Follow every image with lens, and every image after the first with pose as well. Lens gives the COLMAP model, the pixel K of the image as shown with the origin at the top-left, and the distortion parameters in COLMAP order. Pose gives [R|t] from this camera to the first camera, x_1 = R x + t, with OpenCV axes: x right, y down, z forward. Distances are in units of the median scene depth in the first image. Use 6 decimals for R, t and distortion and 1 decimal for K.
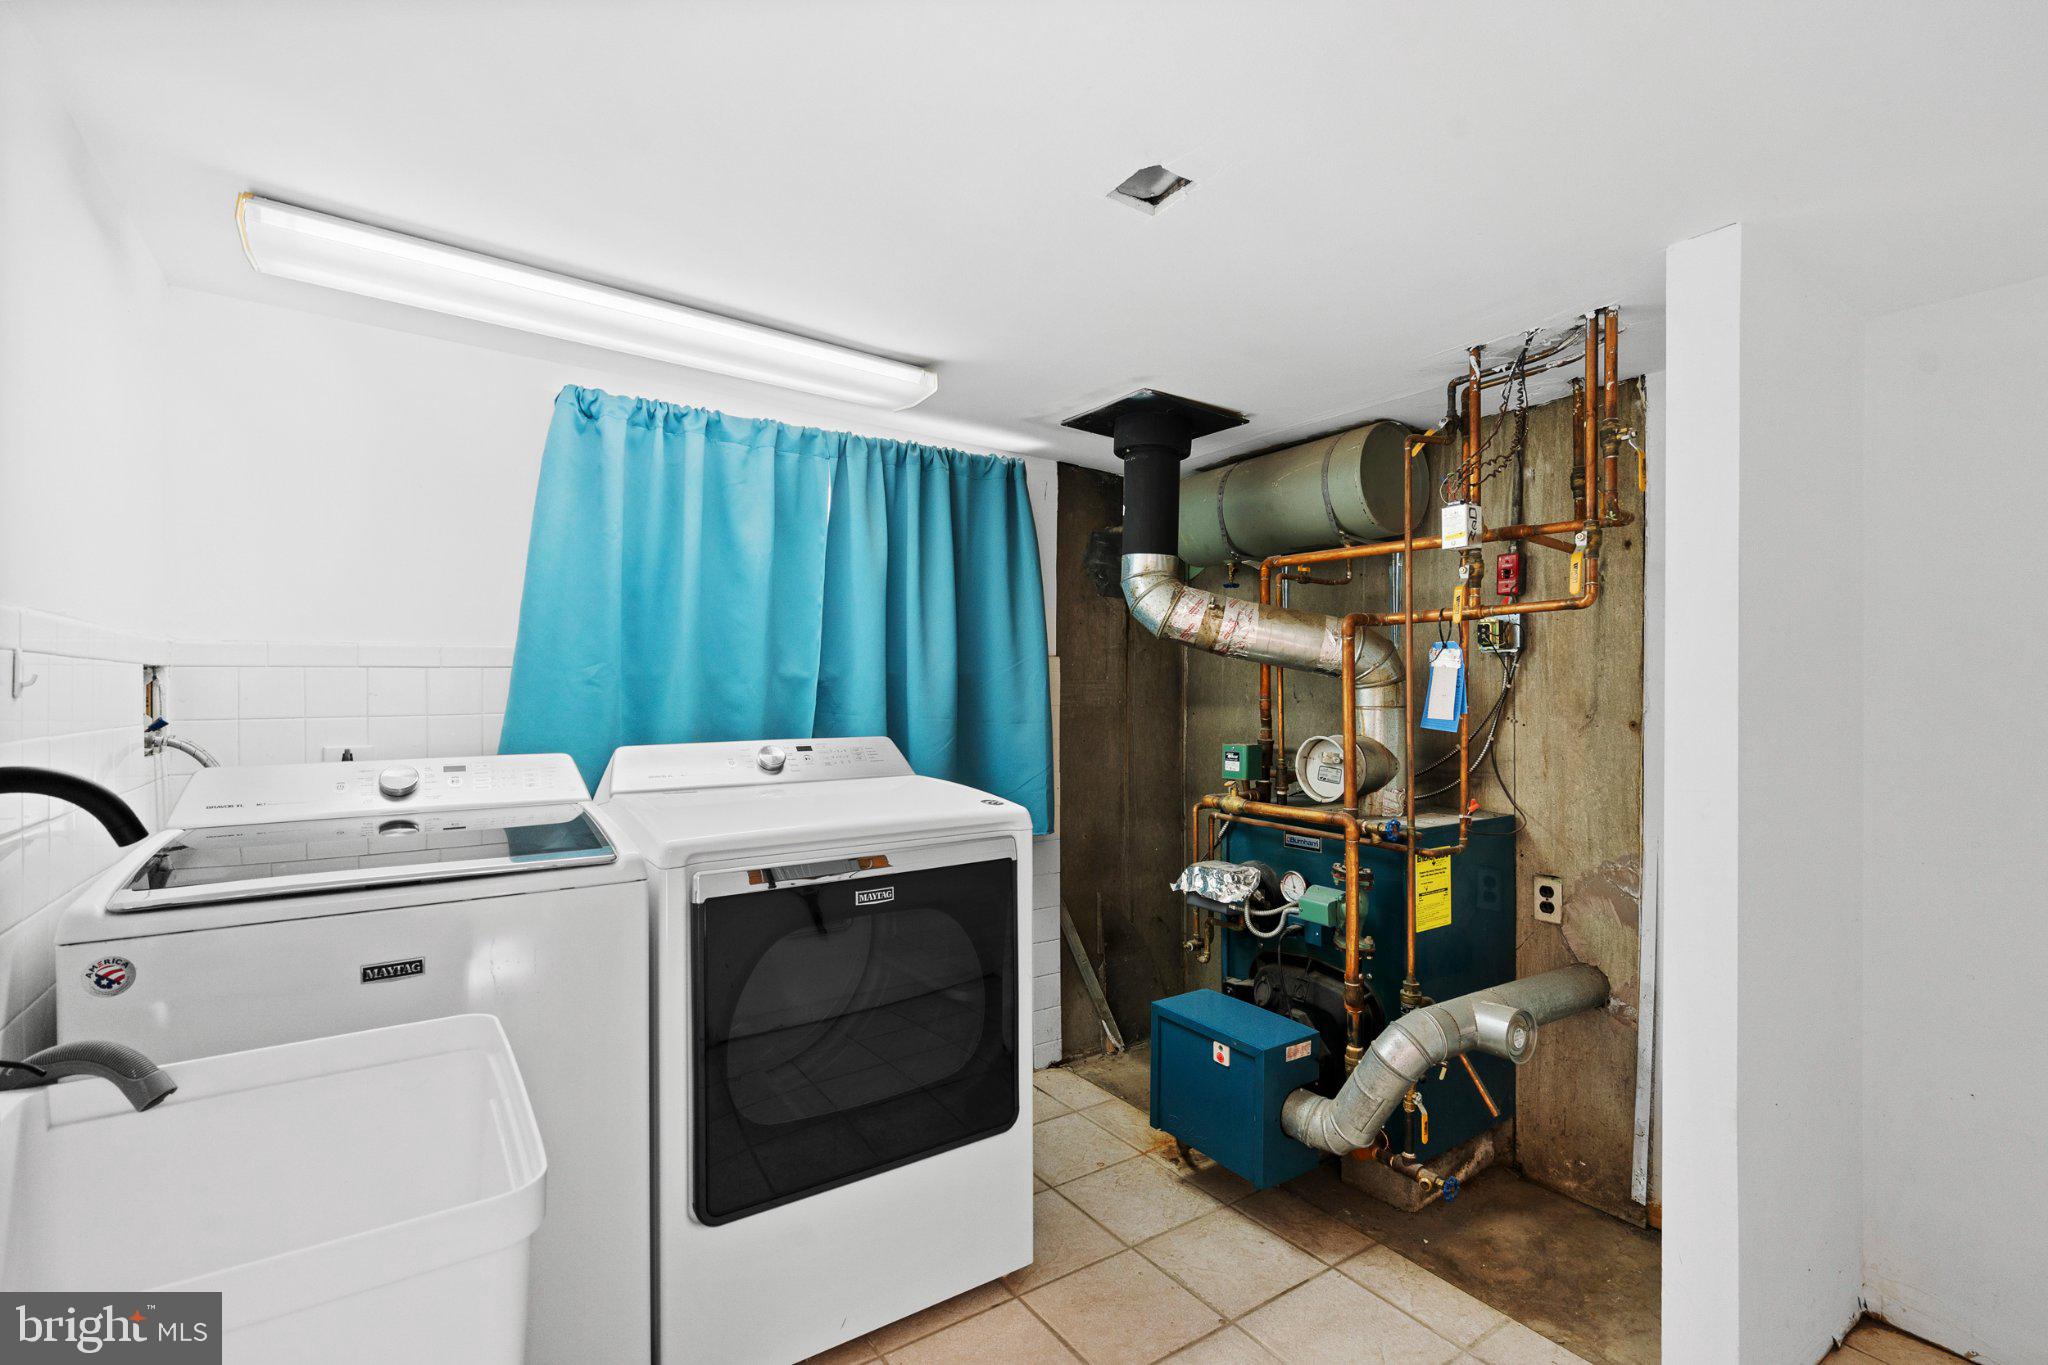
lens RADIAL K [[948.3, 0, 1023.2], [0, 948.3, 682.6], [0, 0, 1]] dist [-0.003534, 0.002256]
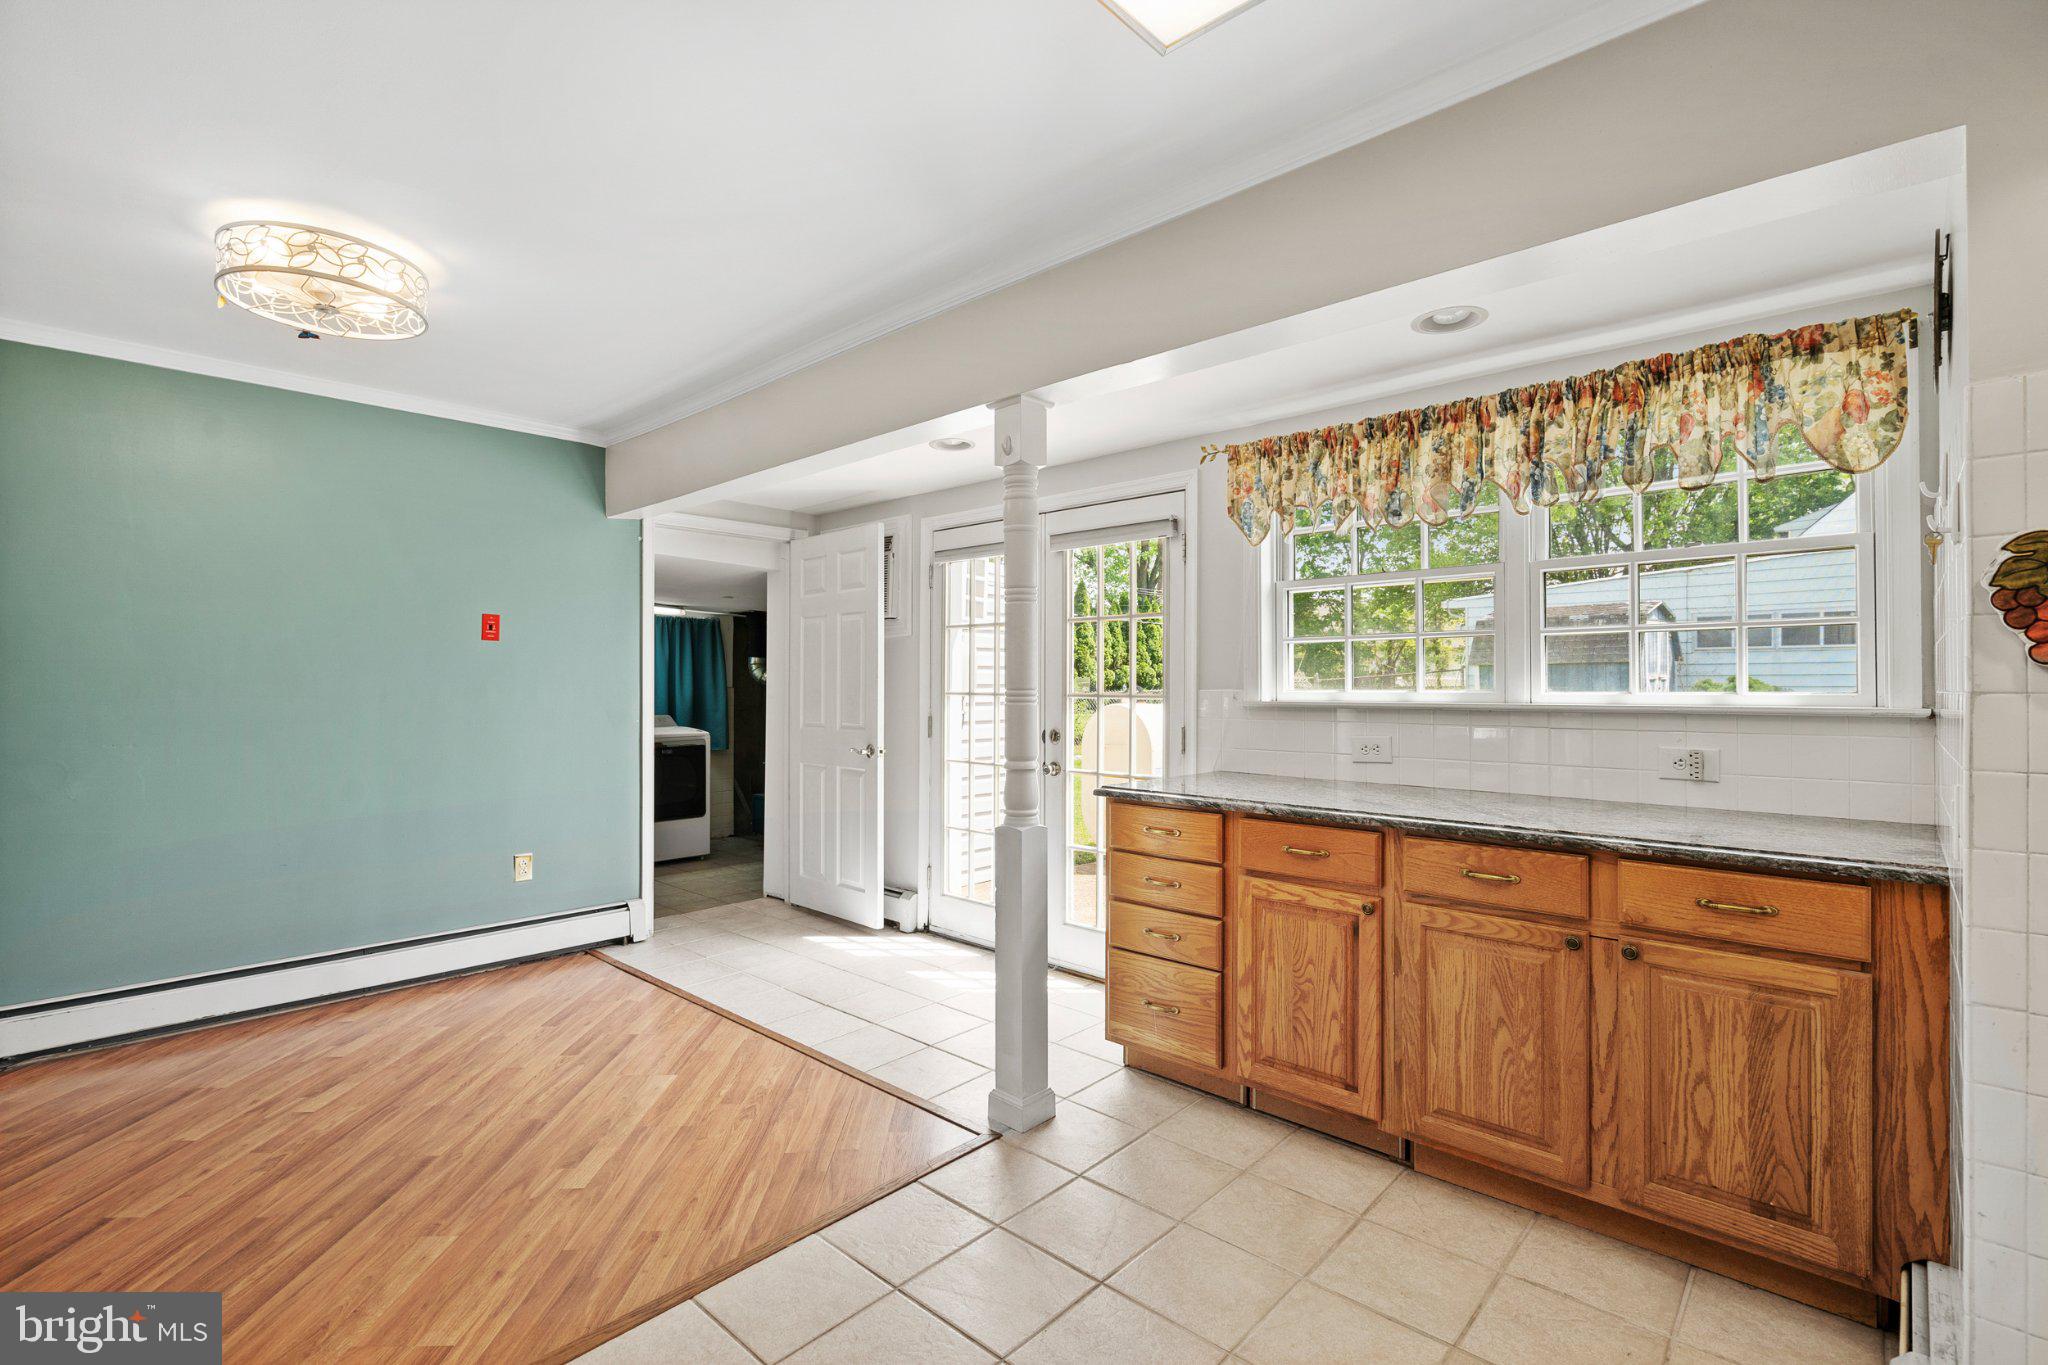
lens RADIAL K [[948.3, 0, 1014.4], [0, 948.3, 673.2], [0, 0, 1]] dist [-0.003534, 0.002256]
pose [[0.975573, 0.003289, 0.219650, 0.276935], [-0.001343, 0.999959, -0.009007, -0.054141], [-0.219671, 0.008492, 0.975537, -2.260856]]
